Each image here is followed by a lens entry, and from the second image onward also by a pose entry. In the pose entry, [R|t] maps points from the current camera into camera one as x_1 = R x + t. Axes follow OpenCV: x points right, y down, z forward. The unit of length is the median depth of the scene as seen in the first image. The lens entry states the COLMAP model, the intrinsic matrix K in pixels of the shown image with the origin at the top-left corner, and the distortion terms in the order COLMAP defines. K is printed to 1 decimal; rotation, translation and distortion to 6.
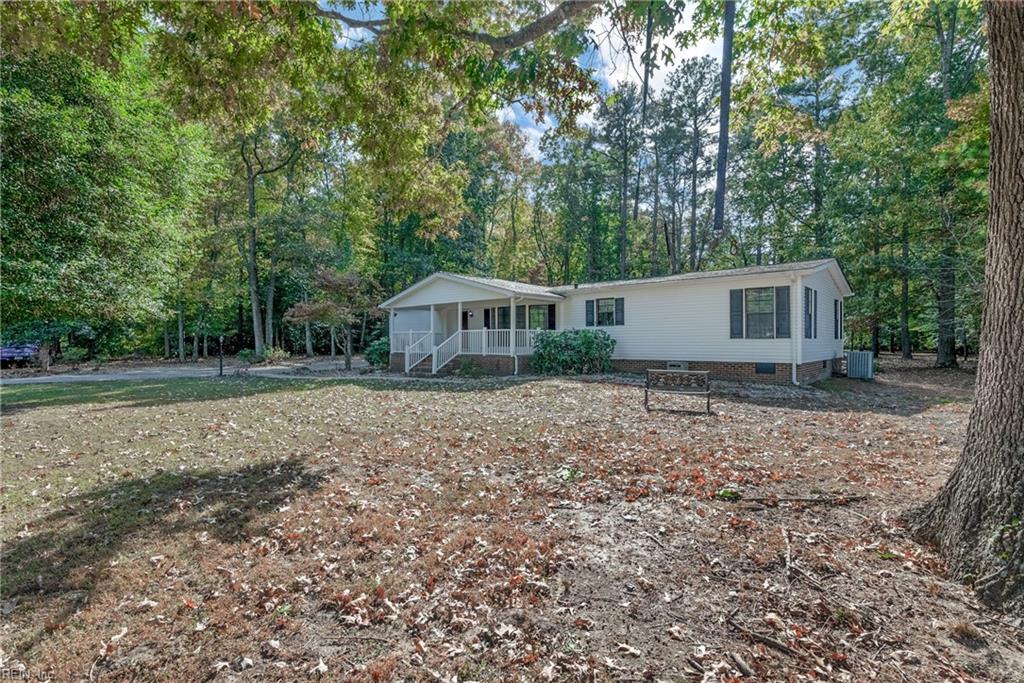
lens RADIAL K [[496.7, 0, 512.0], [0, 496.7, 341.5], [0, 0, 1]] dist [0.000501, 0.000043]
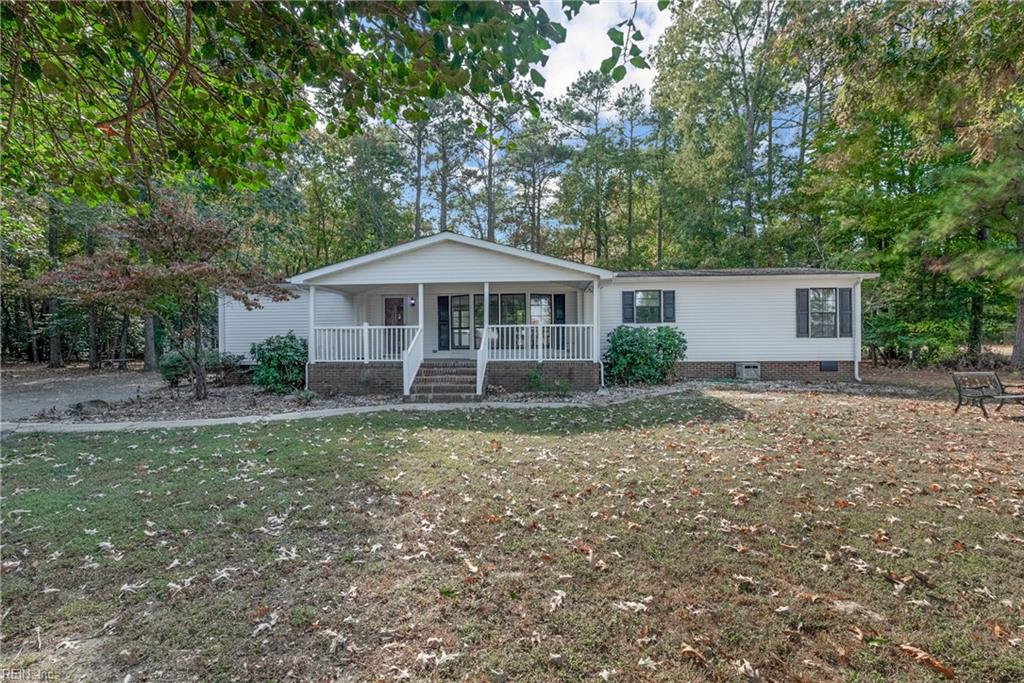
lens RADIAL K [[496.7, 0, 512.0], [0, 496.7, 341.5], [0, 0, 1]] dist [0.000501, 0.000043]
pose [[0.766840, -0.002196, 0.641835, -0.525286], [0.006466, 0.999970, -0.004304, 0.002256], [-0.641806, 0.007451, 0.766831, 0.503672]]
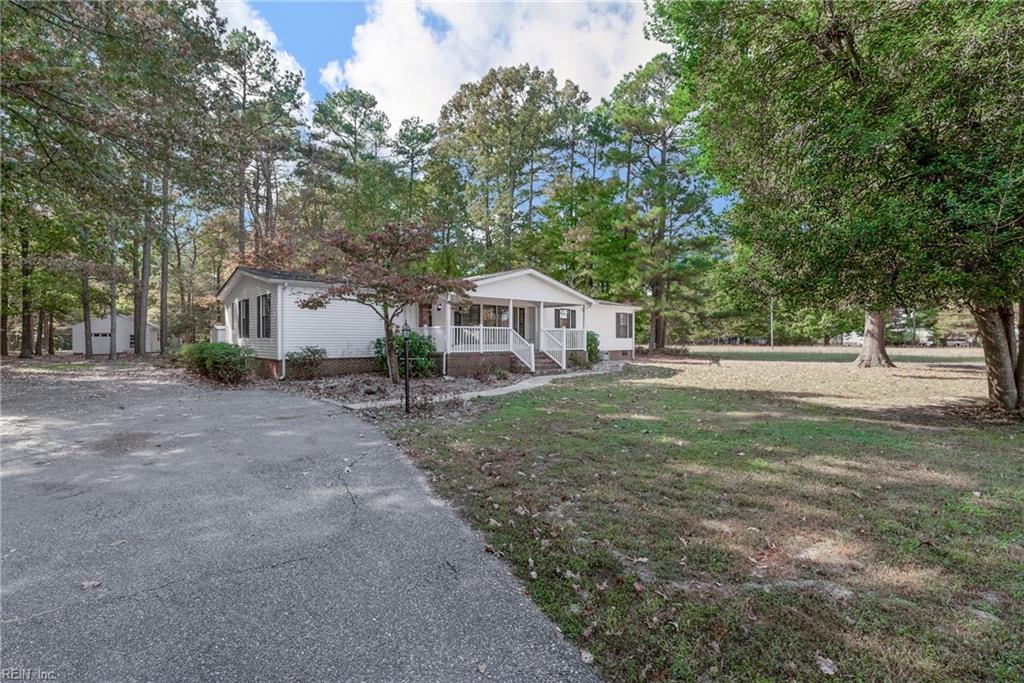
lens RADIAL K [[496.7, 0, 512.0], [0, 496.7, 341.5], [0, 0, 1]] dist [0.000501, 0.000043]
pose [[0.078999, 0.003228, 0.996869, -1.197375], [-0.009146, 0.999955, -0.002513, 0.011054], [-0.996833, -0.008919, 0.079025, 1.033085]]
